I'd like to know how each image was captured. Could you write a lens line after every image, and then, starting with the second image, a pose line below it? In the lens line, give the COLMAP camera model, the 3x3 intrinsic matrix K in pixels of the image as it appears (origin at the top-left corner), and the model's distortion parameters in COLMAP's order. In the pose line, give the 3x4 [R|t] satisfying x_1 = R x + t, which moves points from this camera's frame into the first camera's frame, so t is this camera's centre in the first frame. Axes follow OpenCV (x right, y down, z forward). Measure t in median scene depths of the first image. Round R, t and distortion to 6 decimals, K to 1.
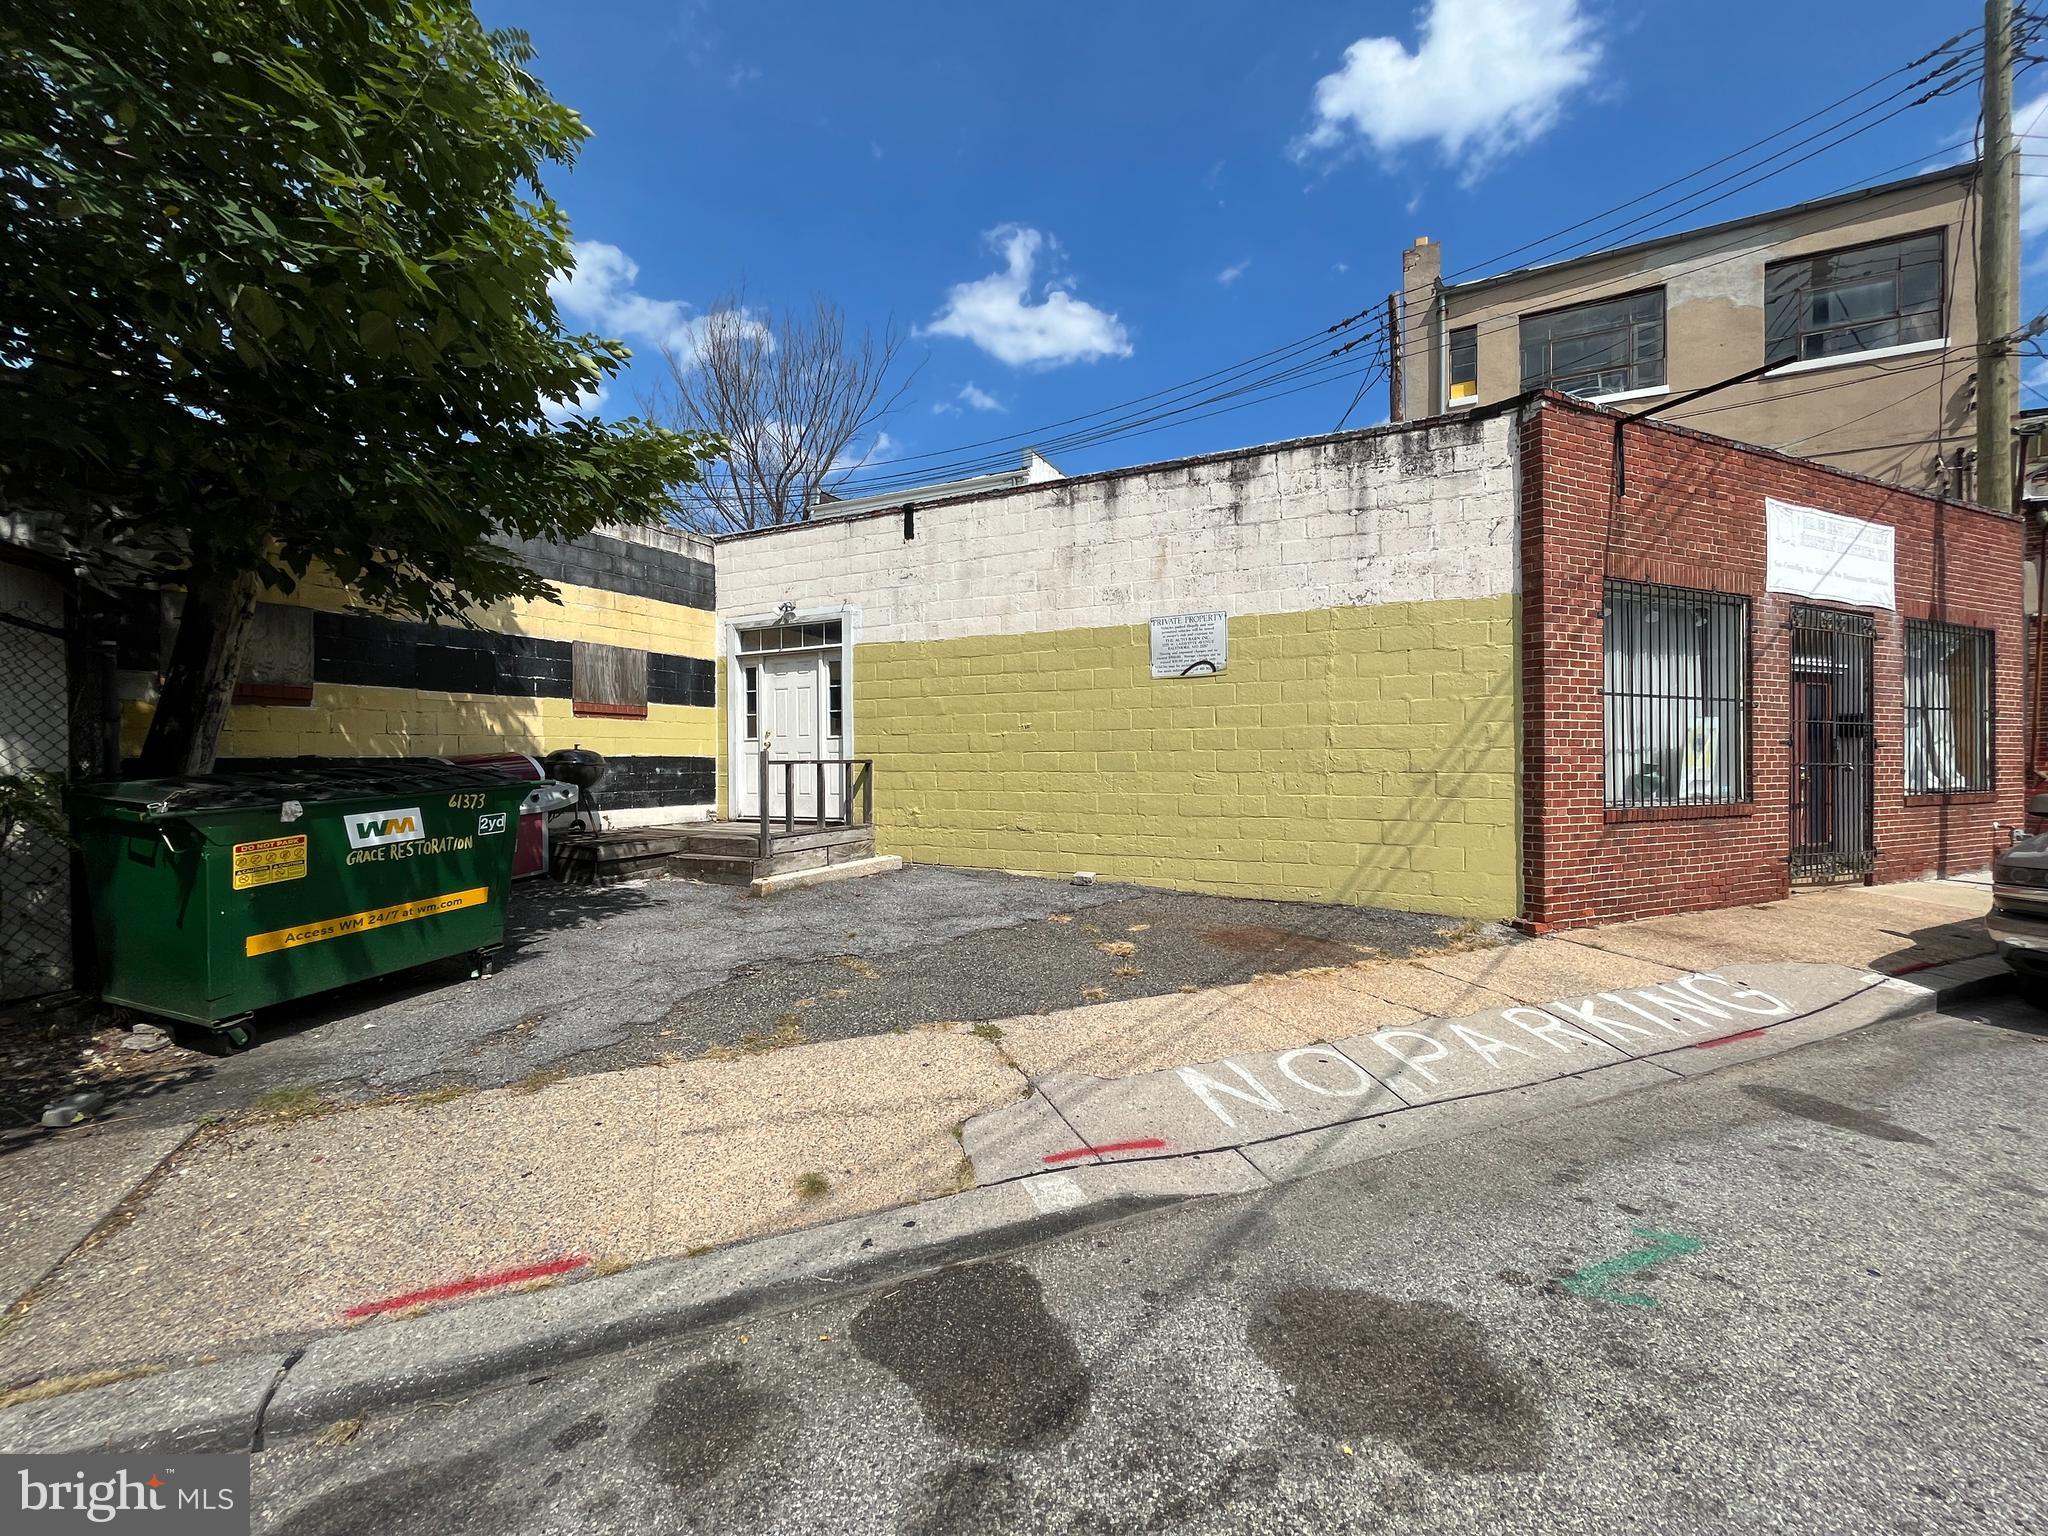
lens RADIAL K [[823.7, 0, 1028.4], [0, 823.7, 765.8], [0, 0, 1]] dist [-0.003032, -0.000615]
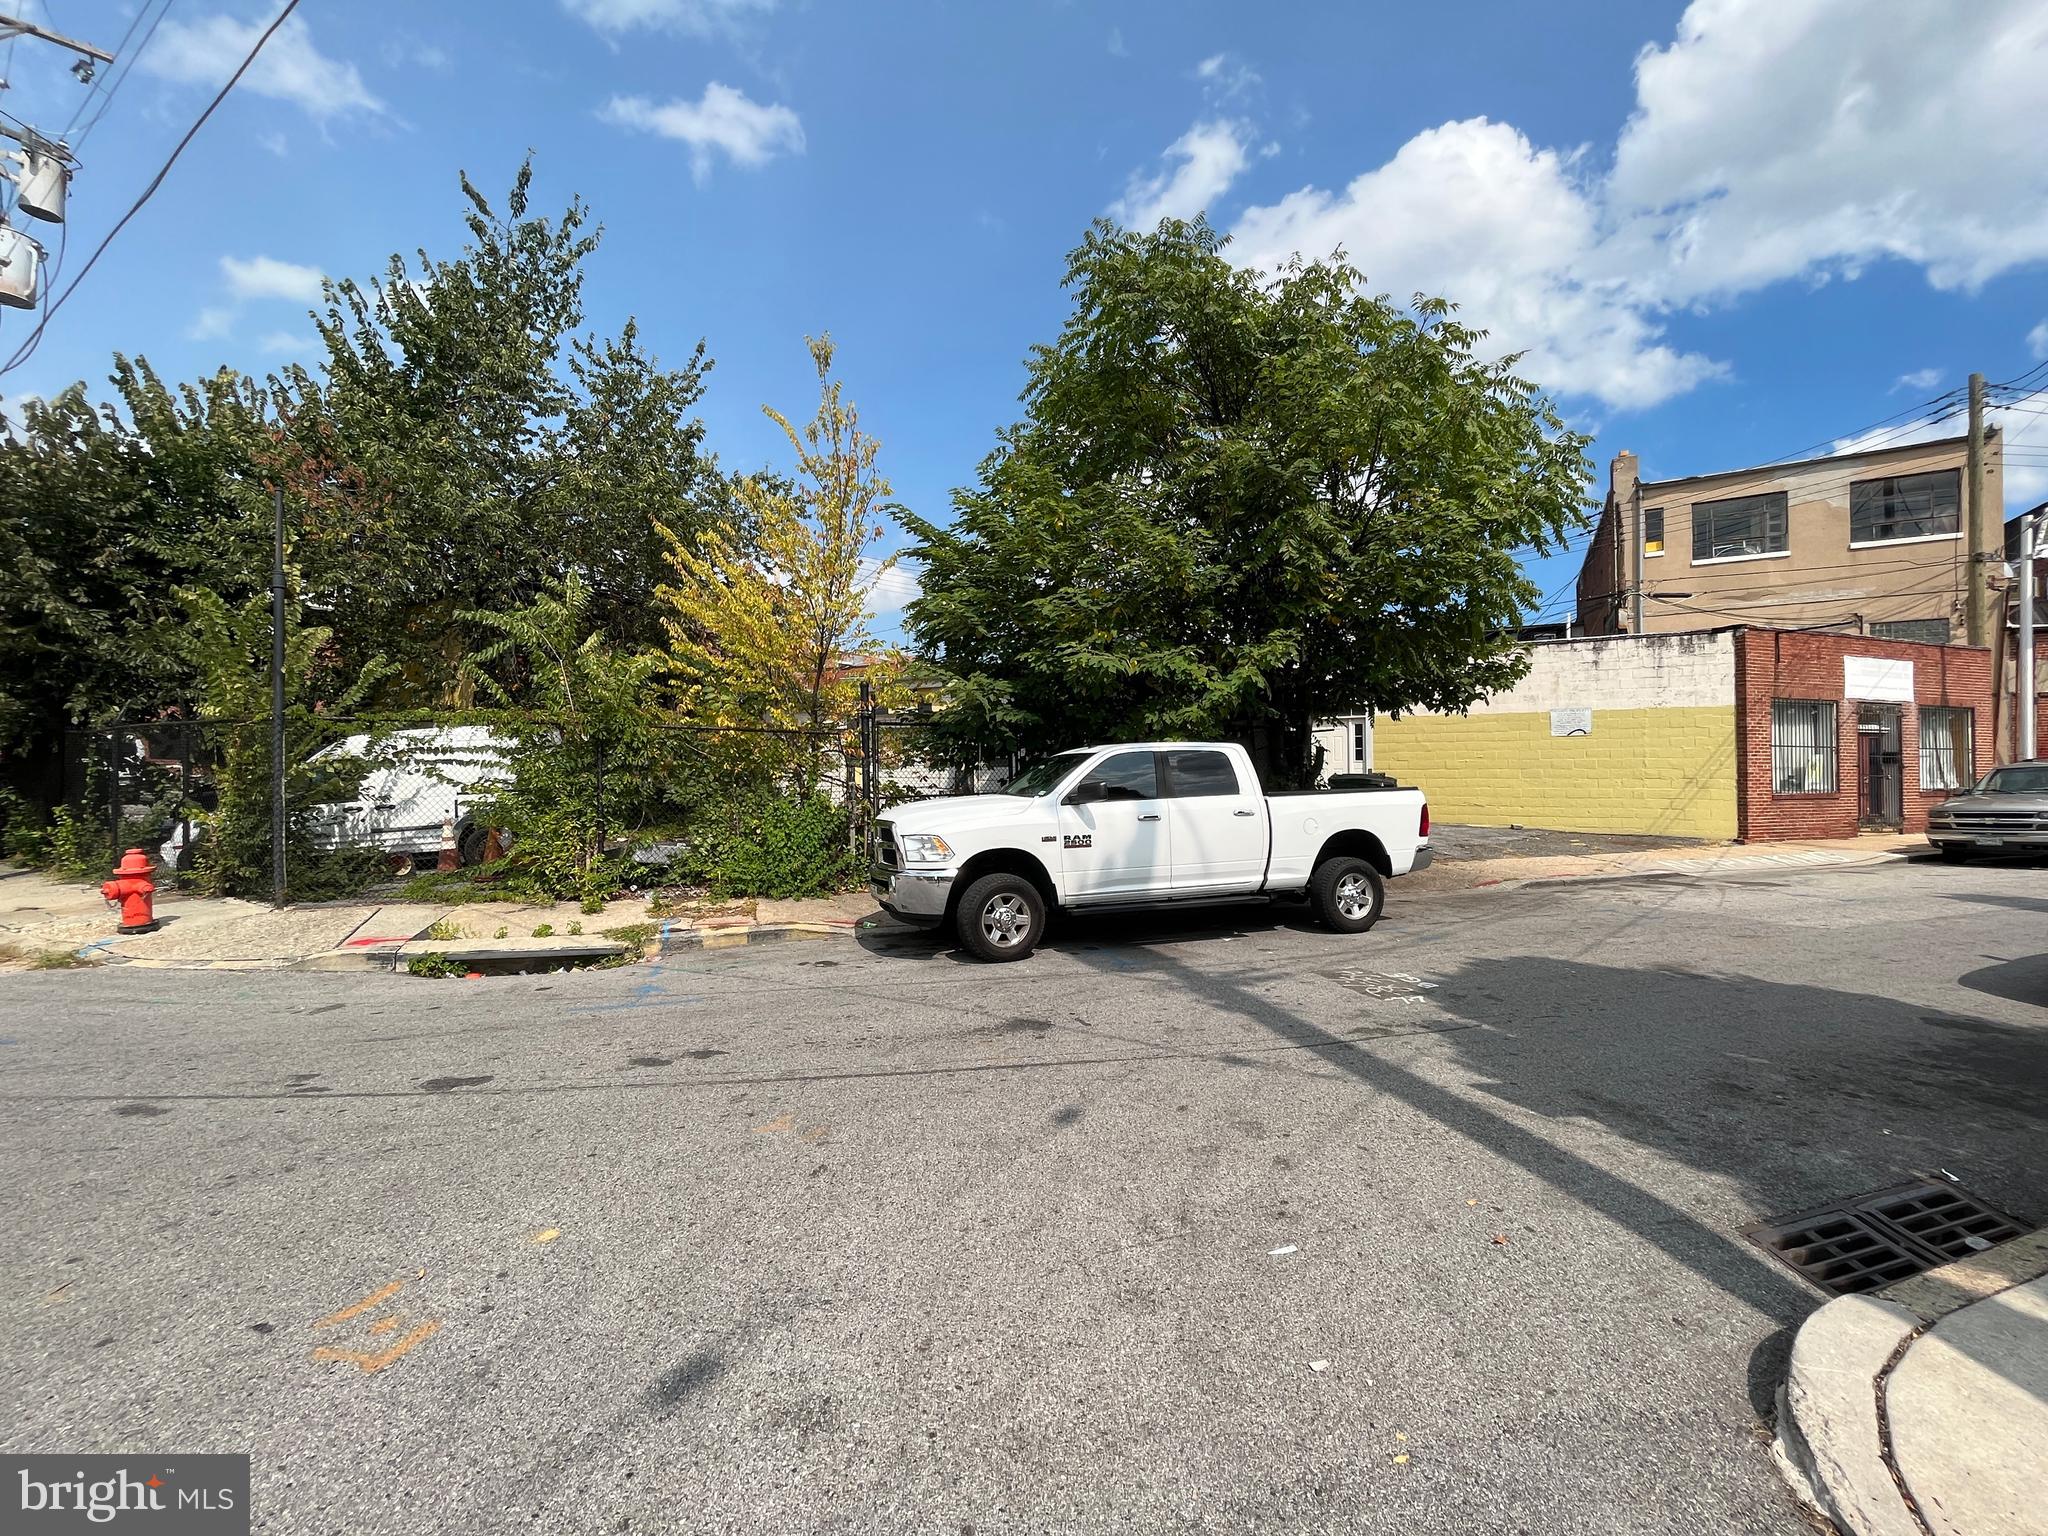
lens RADIAL K [[823.7, 0, 1028.4], [0, 823.7, 765.8], [0, 0, 1]] dist [-0.003032, -0.000615]
pose [[0.997184, 0.002350, -0.074955, -1.122858], [-0.003710, 0.999831, -0.018005, 0.019428], [0.074900, 0.018232, 0.997024, -1.358230]]
